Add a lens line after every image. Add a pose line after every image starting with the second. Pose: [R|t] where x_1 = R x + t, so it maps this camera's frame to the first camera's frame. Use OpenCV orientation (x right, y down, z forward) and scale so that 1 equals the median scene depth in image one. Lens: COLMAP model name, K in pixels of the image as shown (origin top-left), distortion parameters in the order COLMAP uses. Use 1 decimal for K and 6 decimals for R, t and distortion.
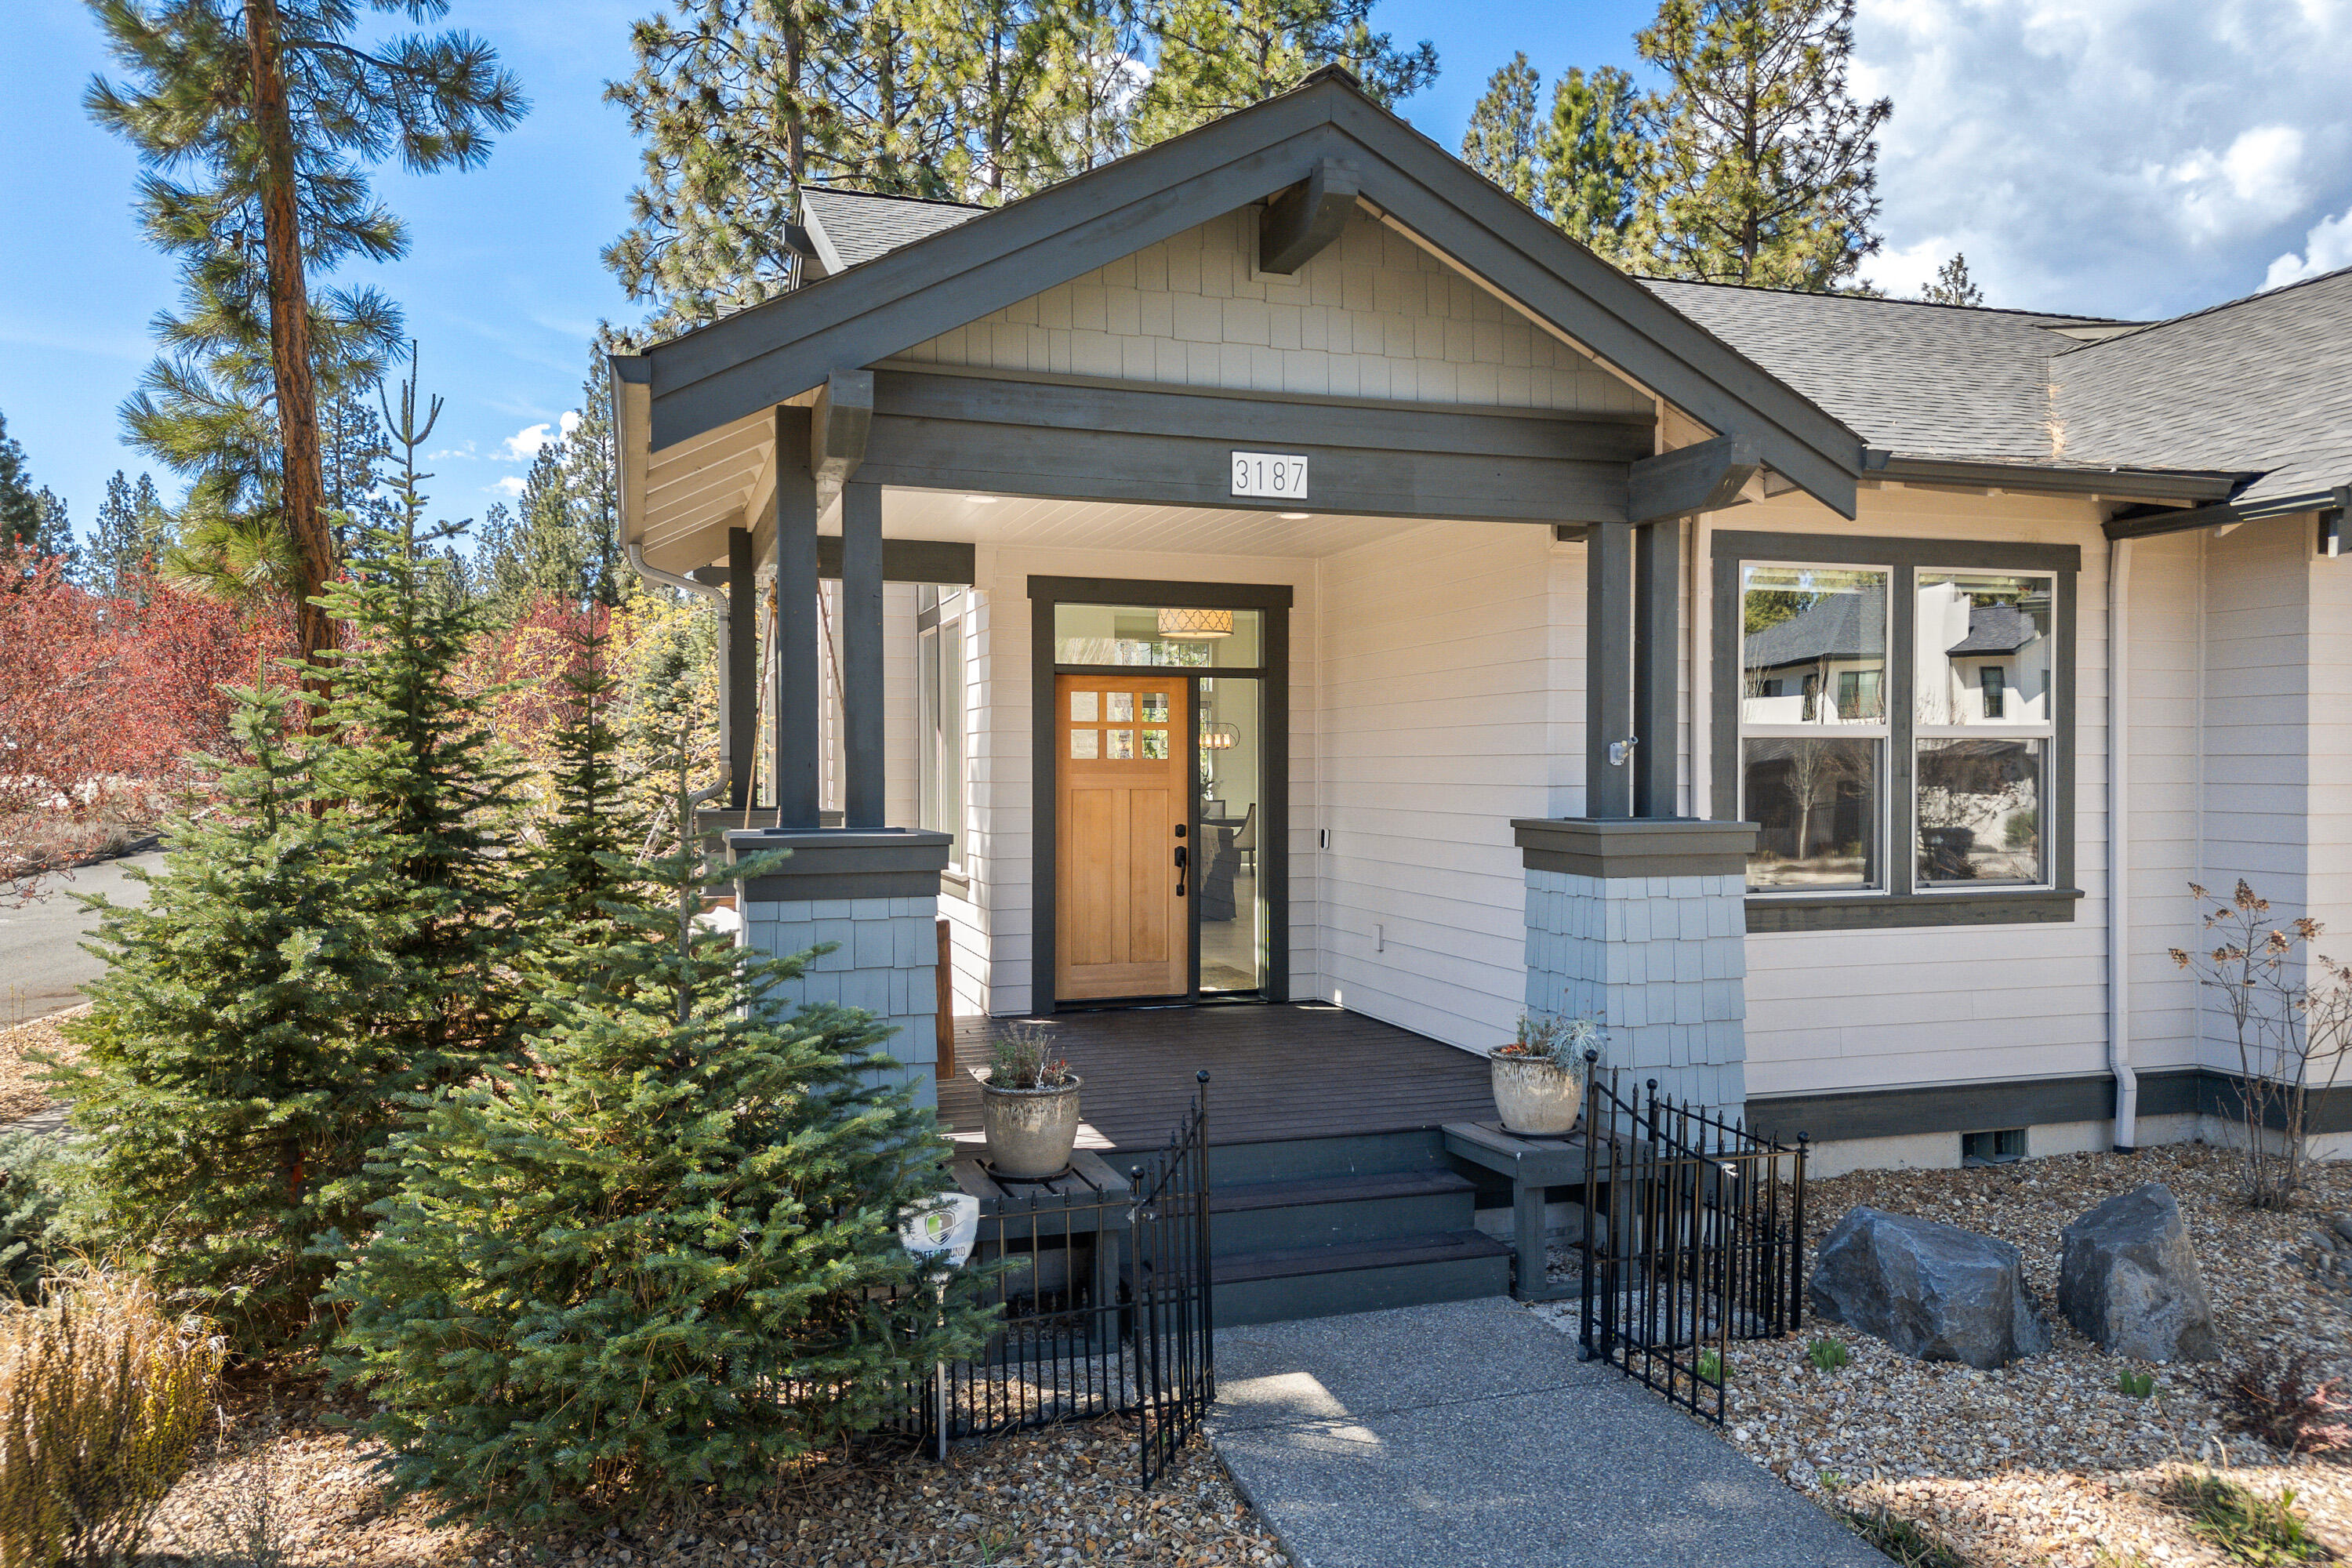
lens RADIAL K [[1619.0, 0, 1170.6], [0, 1619.0, 812.1], [0, 0, 1]] dist [0.087105, -0.084831]
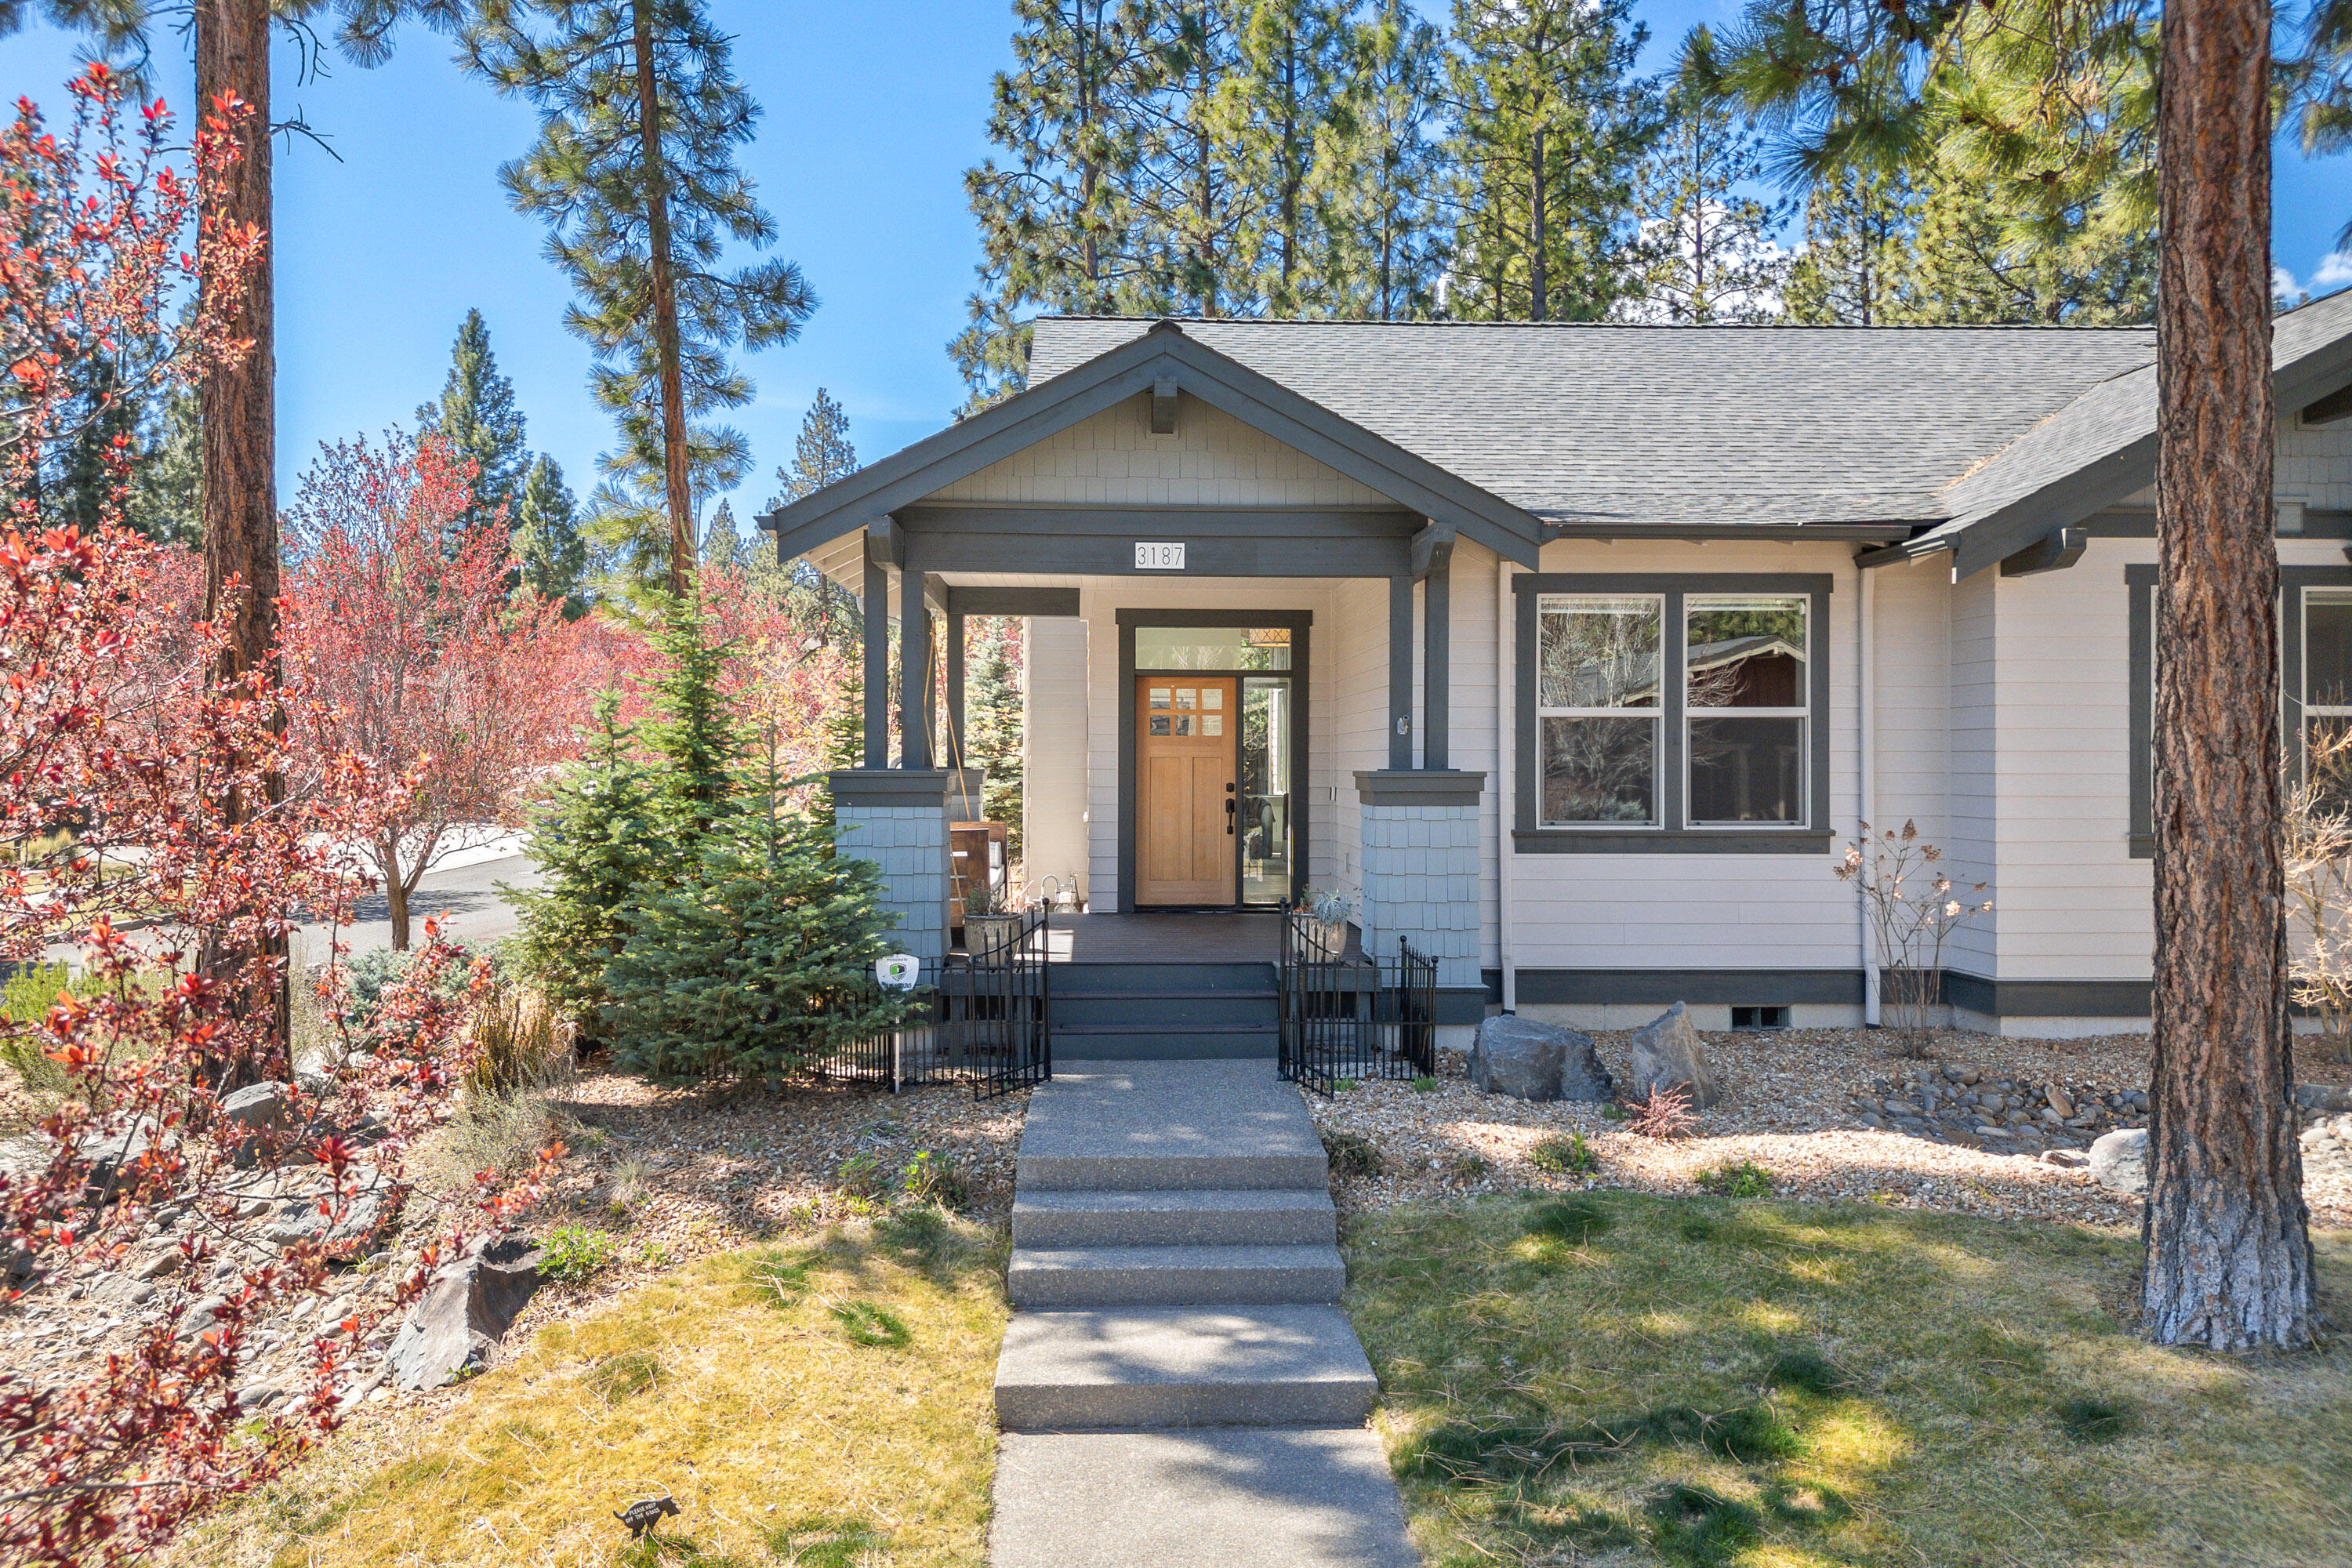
lens RADIAL K [[1644.3, 0, 1176.0], [0, 1644.3, 784.0], [0, 0, 1]] dist [0.203499, -0.523375]
pose [[0.964508, 0.006920, -0.263964, 0.392775], [-0.011223, 0.999828, -0.014797, 0.035345], [0.263816, 0.017234, 0.964419, -0.449088]]
